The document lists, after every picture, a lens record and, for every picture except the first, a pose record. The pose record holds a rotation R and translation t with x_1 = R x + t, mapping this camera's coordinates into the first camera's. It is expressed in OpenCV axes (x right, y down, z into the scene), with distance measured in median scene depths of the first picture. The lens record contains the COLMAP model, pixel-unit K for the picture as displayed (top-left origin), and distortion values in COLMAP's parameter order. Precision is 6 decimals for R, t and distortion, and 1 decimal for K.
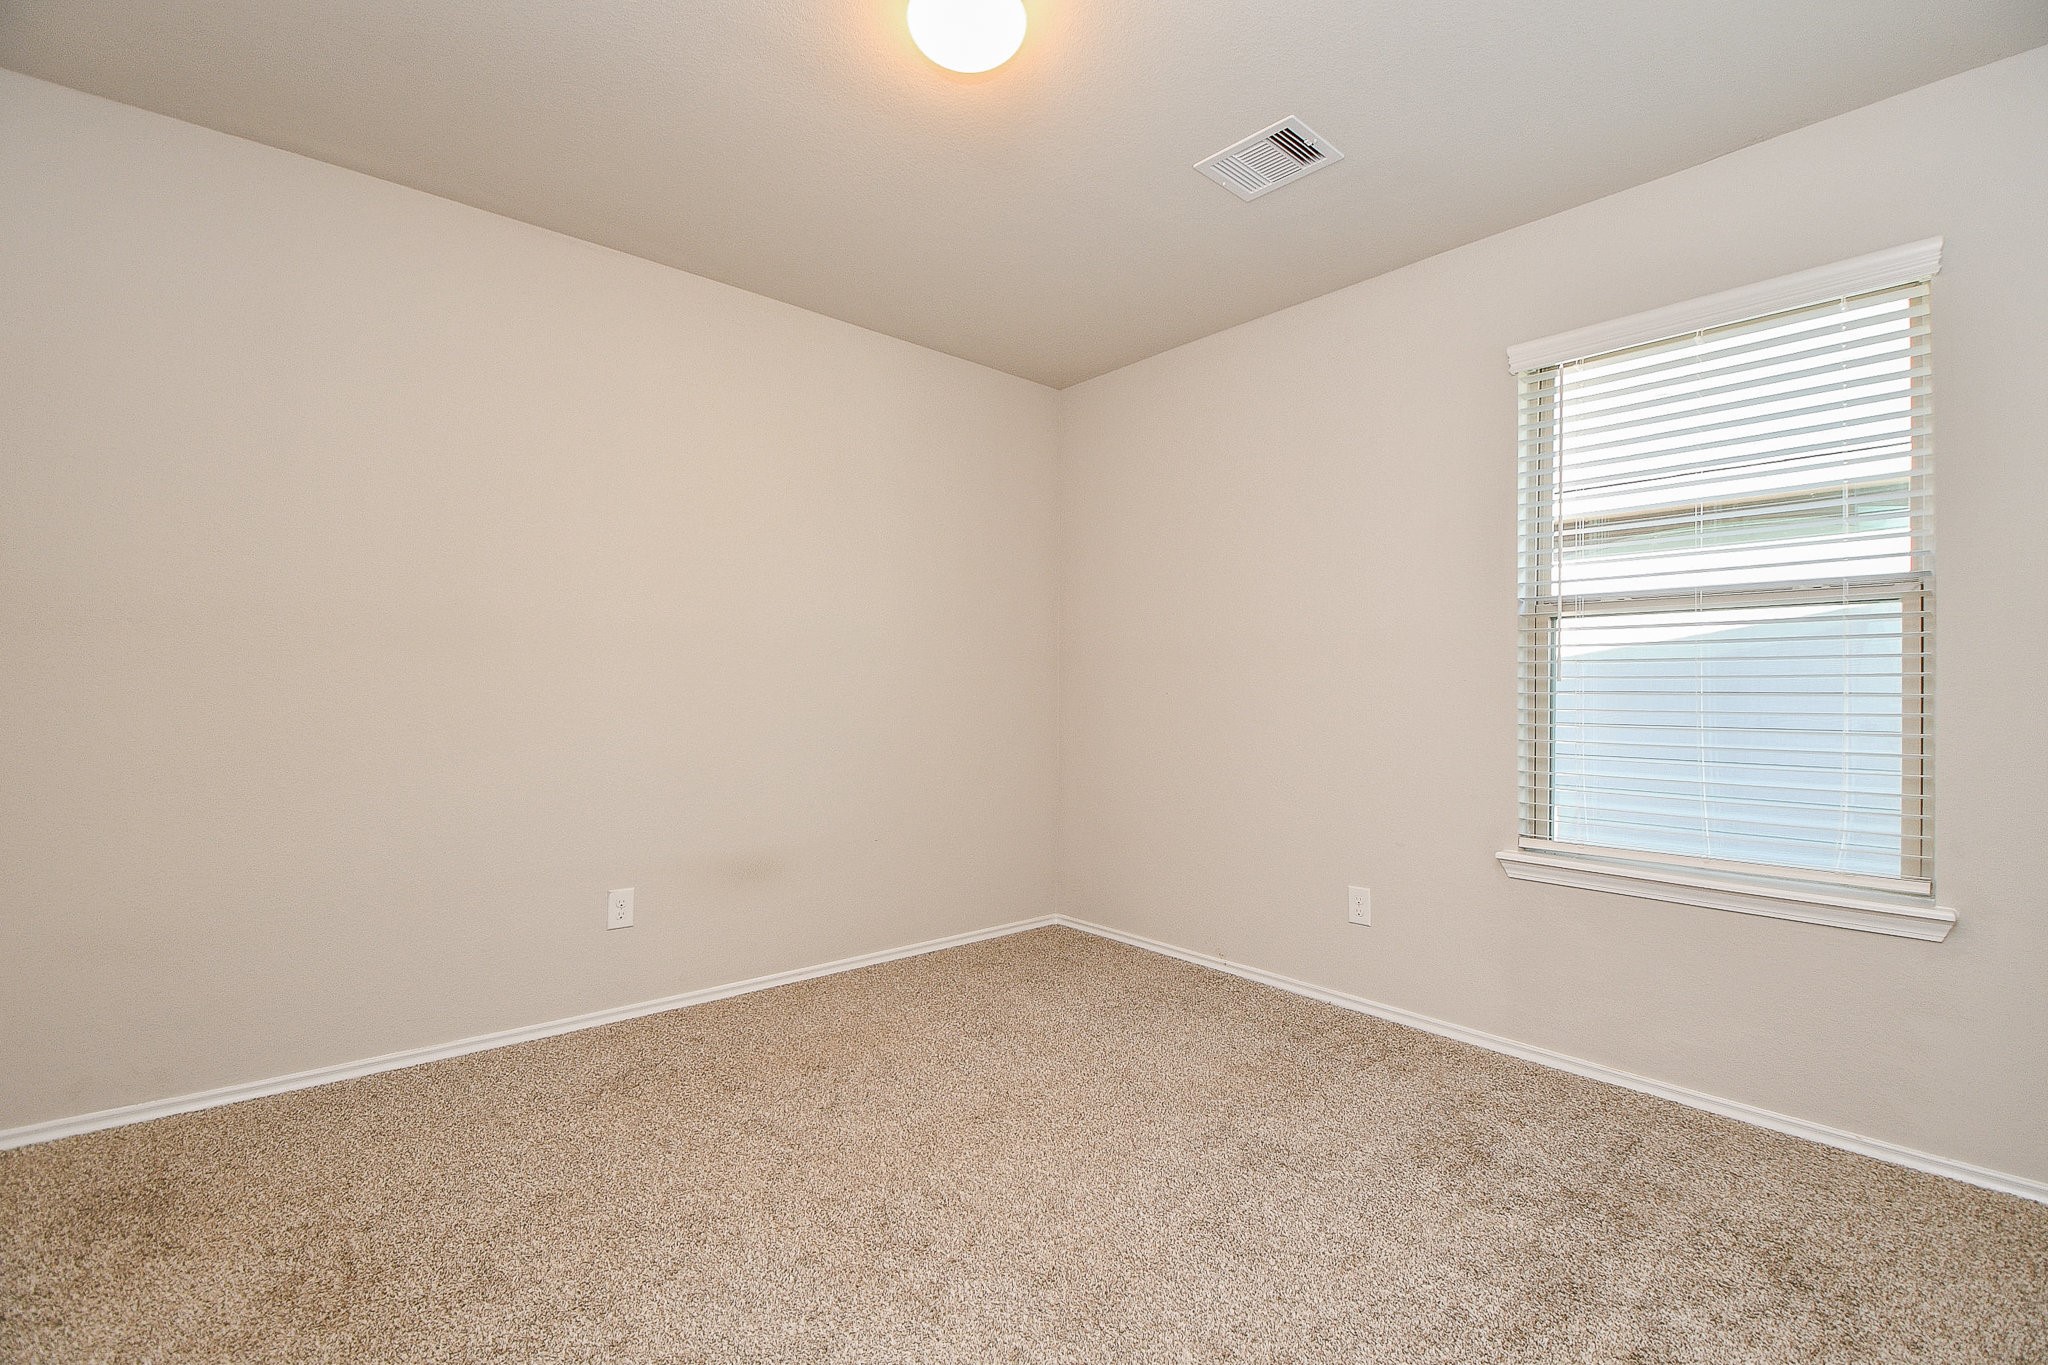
lens RADIAL K [[908.1, 0, 1030.7], [0, 908.1, 687.9], [0, 0, 1]] dist [0.011838, -0.008582]
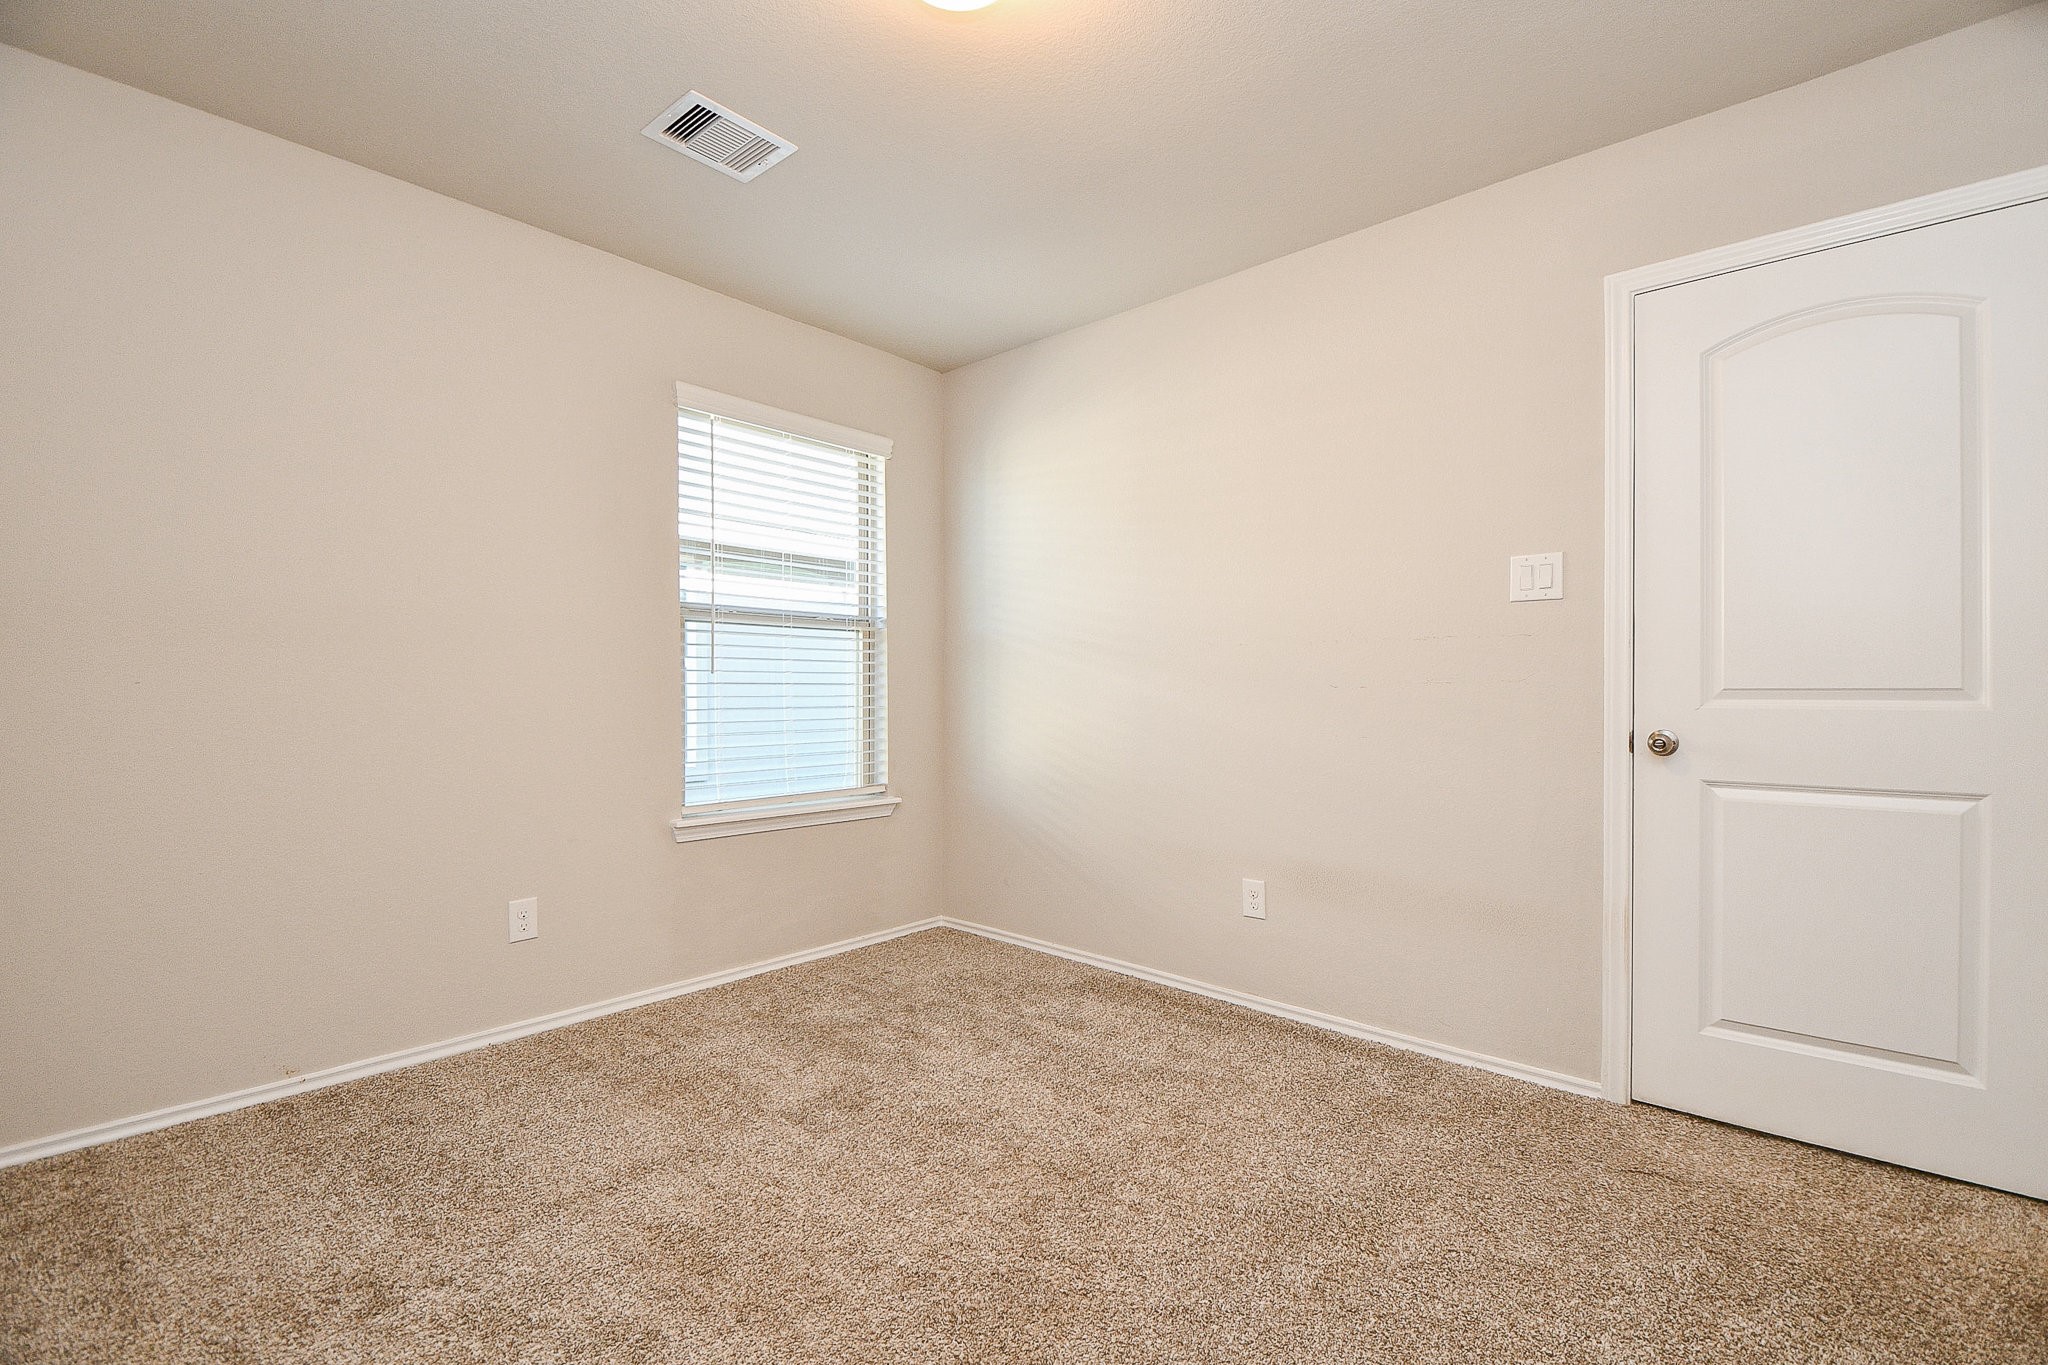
lens RADIAL K [[908.1, 0, 1020.8], [0, 908.1, 690.3], [0, 0, 1]] dist [0.011838, -0.008582]
pose [[-0.109233, -0.009986, 0.993966, -0.725115], [-0.006879, 0.999933, 0.009290, 0.001664], [-0.993992, -0.005822, -0.109294, 0.757732]]
